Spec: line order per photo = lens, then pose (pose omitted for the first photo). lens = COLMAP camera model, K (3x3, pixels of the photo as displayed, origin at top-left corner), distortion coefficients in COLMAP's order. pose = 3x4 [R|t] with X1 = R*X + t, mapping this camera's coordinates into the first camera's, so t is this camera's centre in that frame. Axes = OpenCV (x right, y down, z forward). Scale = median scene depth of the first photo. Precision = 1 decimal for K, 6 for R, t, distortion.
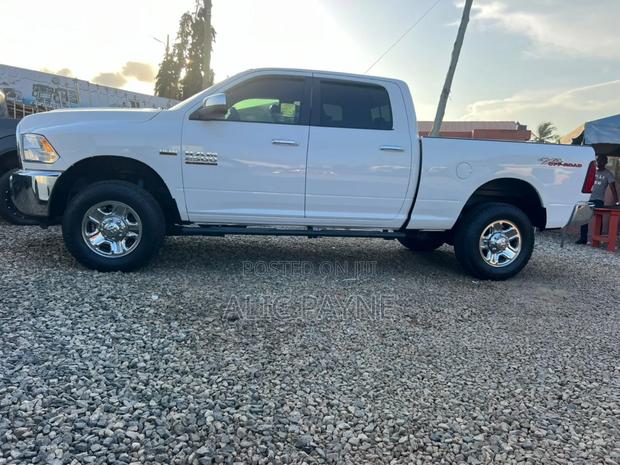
lens RADIAL K [[467.1, 0, 310.5], [0, 467.1, 228.1], [0, 0, 1]] dist [0.046438, -0.054134]
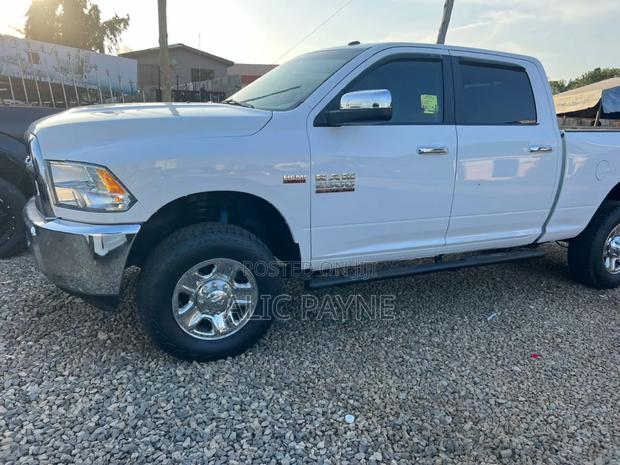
lens RADIAL K [[467.1, 0, 308.4], [0, 467.1, 232.3], [0, 0, 1]] dist [0.046438, -0.054134]
pose [[0.969495, -0.081817, 0.231052, -0.437649], [0.052706, 0.990181, 0.129477, -0.168788], [-0.239376, -0.113350, 0.964288, 0.339260]]
